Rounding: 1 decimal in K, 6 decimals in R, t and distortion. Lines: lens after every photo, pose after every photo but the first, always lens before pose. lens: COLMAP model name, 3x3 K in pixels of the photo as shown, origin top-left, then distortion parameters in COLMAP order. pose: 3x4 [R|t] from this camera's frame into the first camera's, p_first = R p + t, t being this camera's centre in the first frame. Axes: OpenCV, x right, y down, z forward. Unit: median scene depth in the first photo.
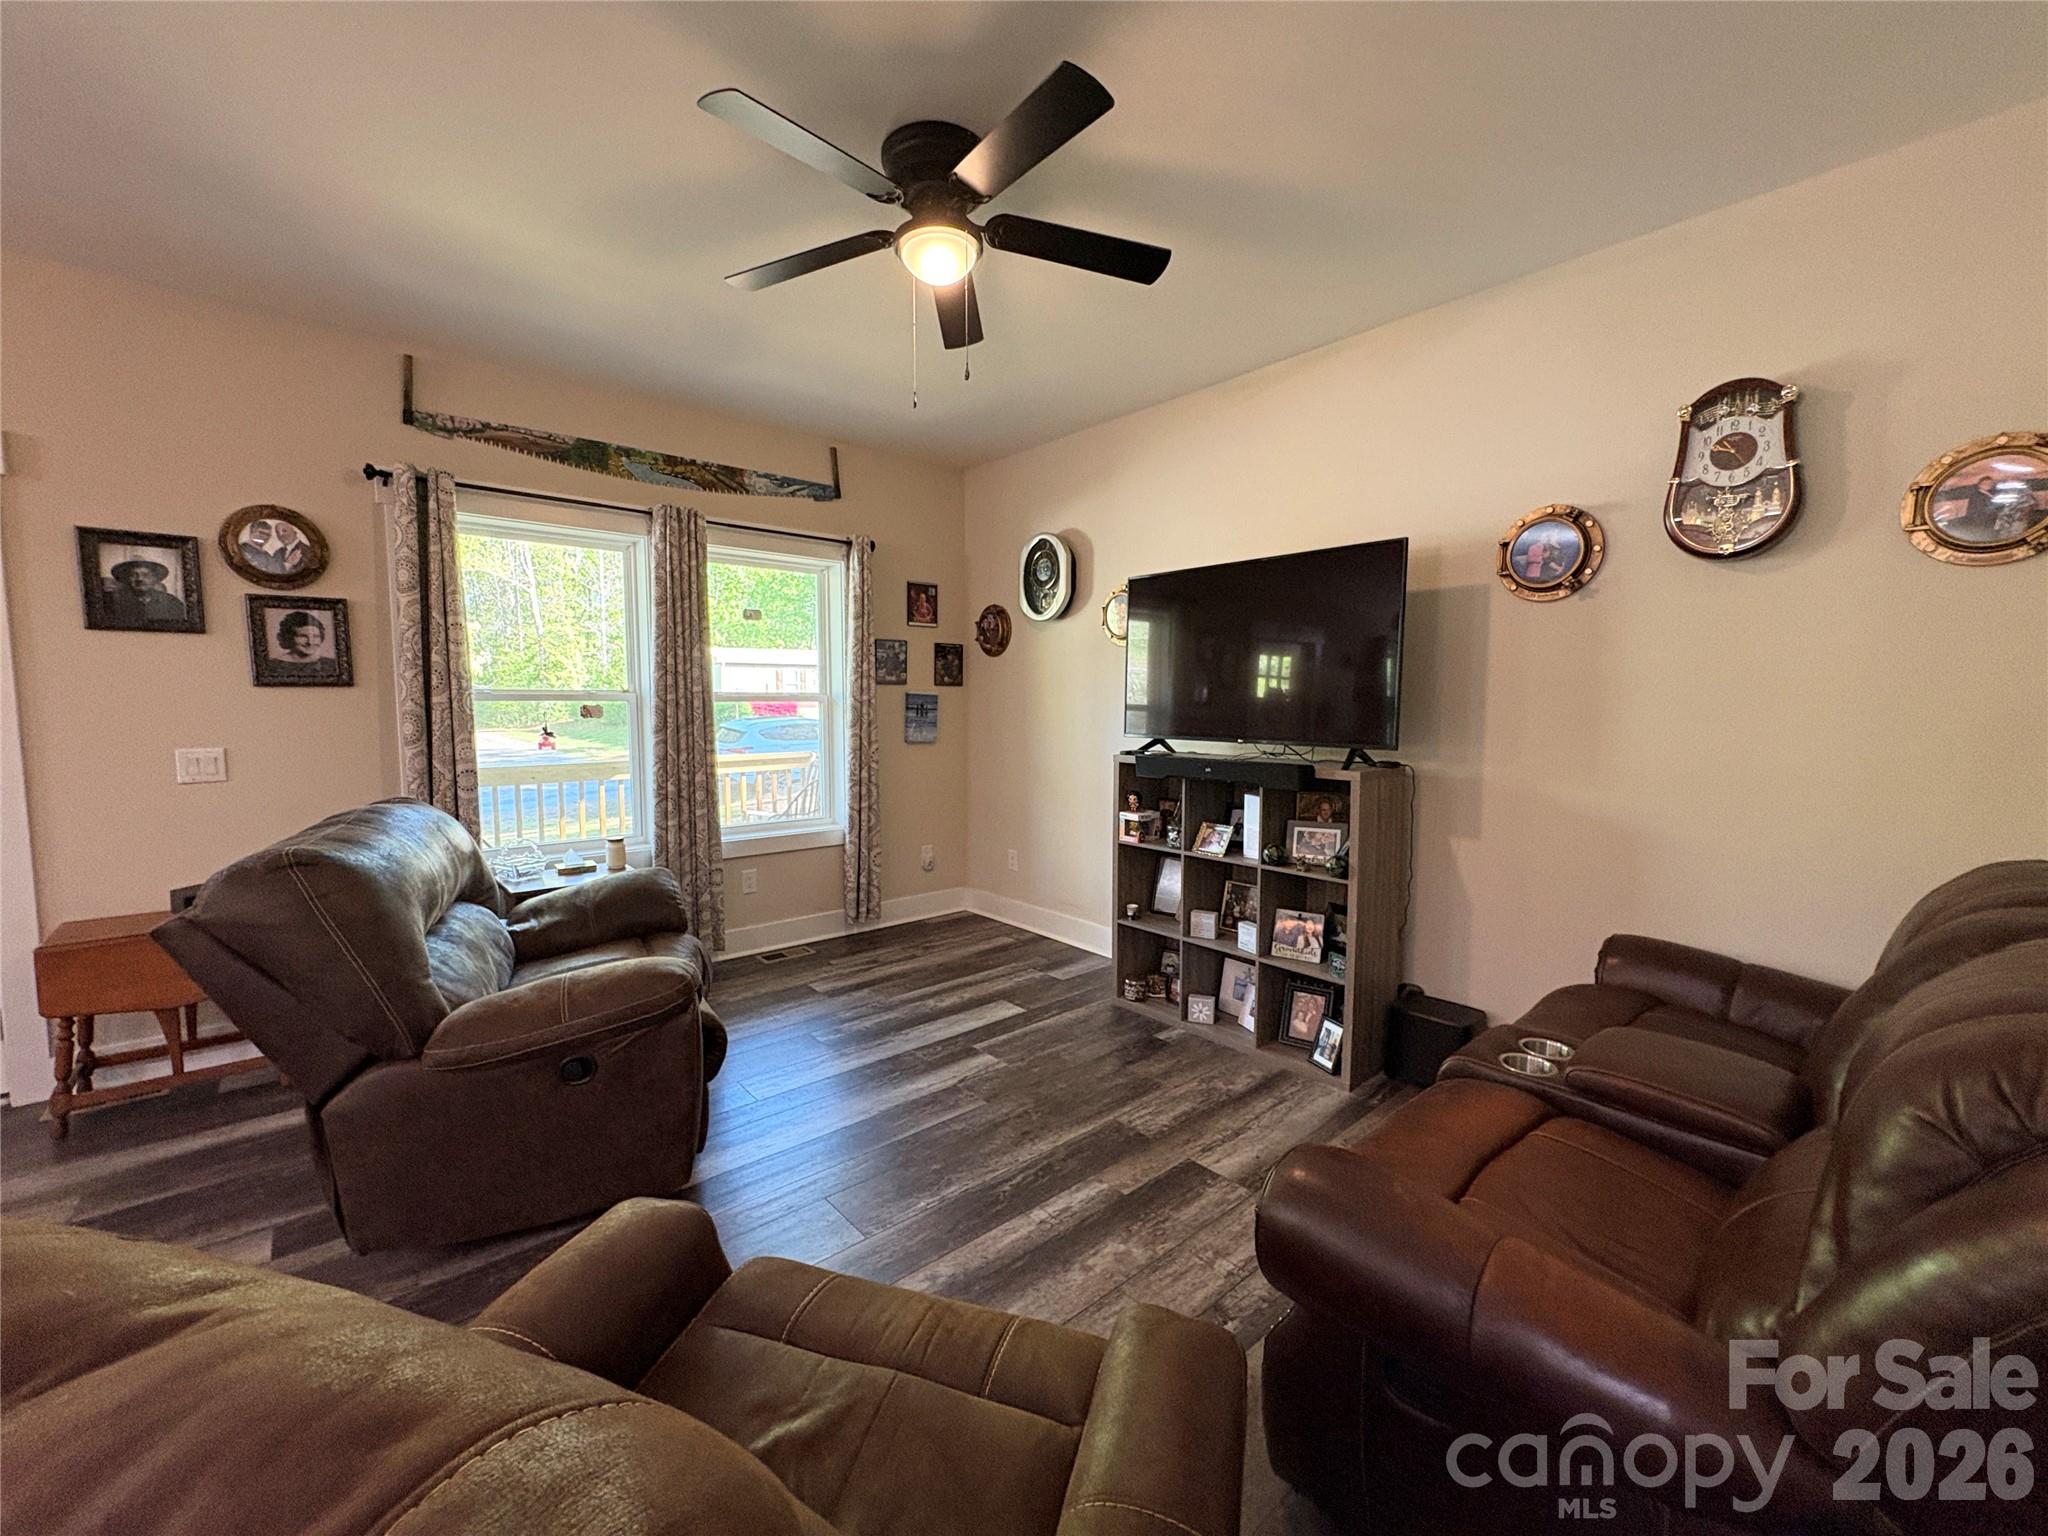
lens RADIAL K [[815.6, 0, 1025.7], [0, 815.6, 765.1], [0, 0, 1]] dist [0.001468, 0.000121]
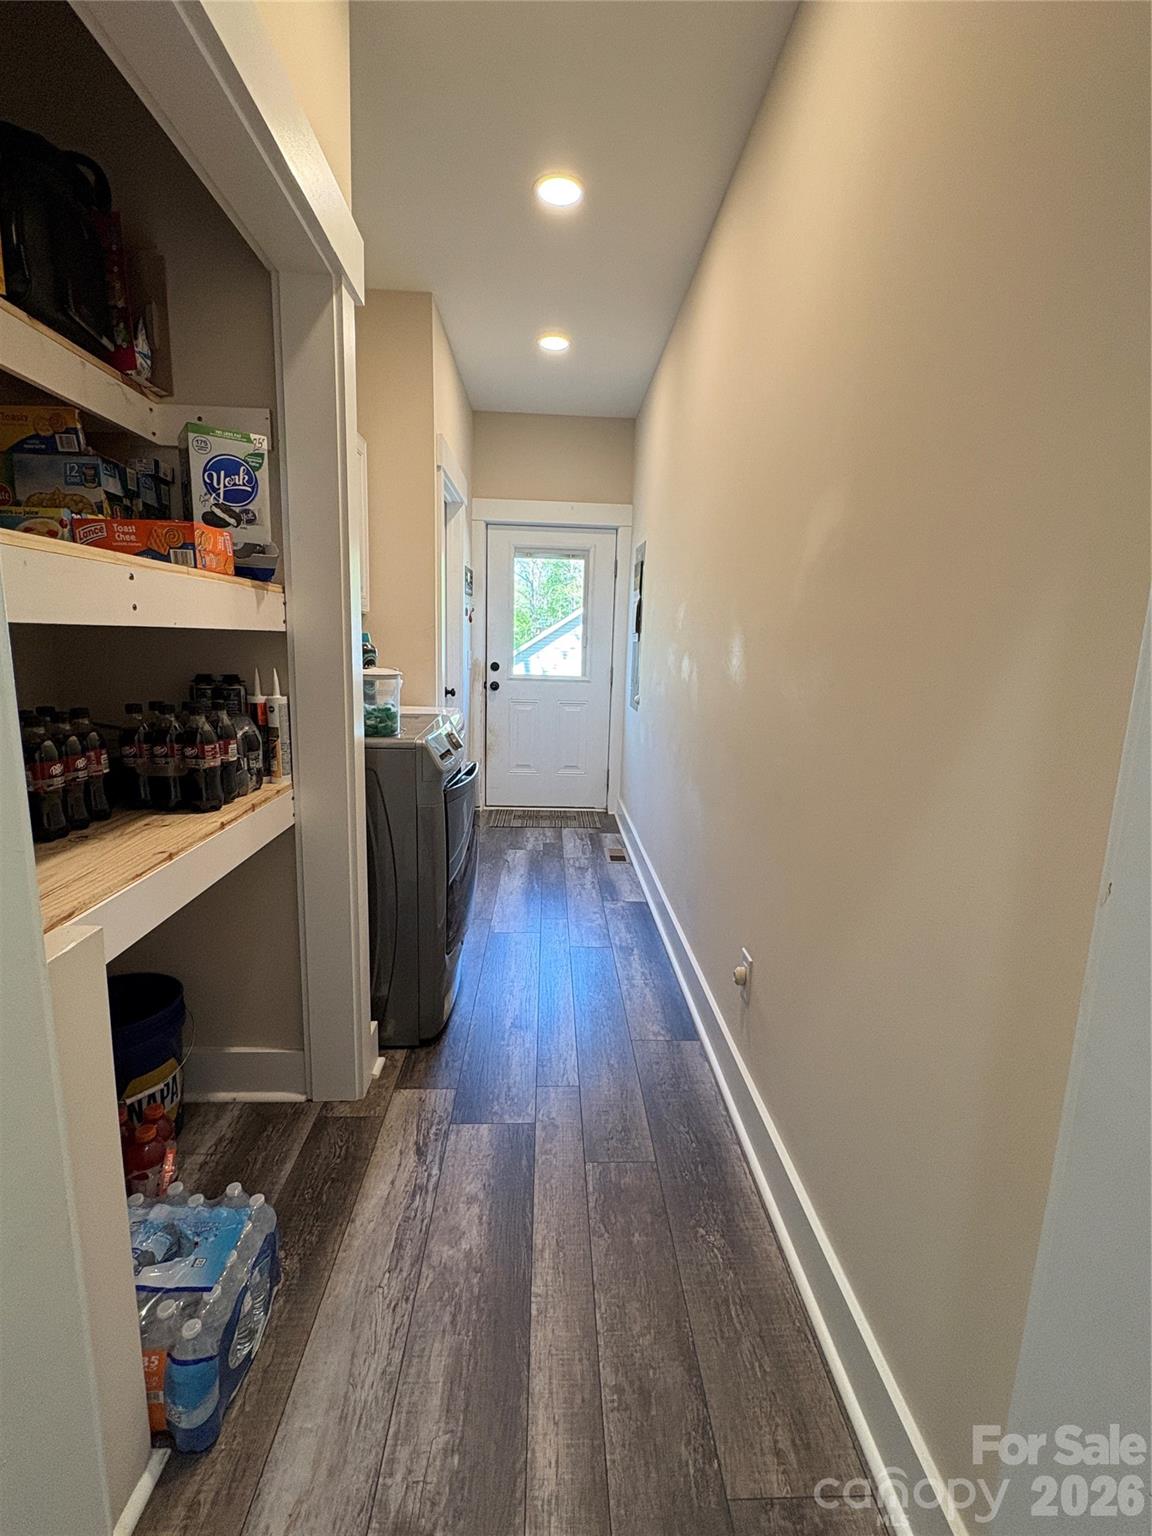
lens RADIAL K [[683.8, 0, 576.0], [0, 683.8, 768.0], [0, 0, 1]] dist [0.000217, 0.000024]
pose [[-0.620653, 0.118084, -0.775142, 0.309212], [-0.092876, 0.970563, 0.222220, -0.042061], [0.778565, 0.209914, -0.591416, 0.798374]]
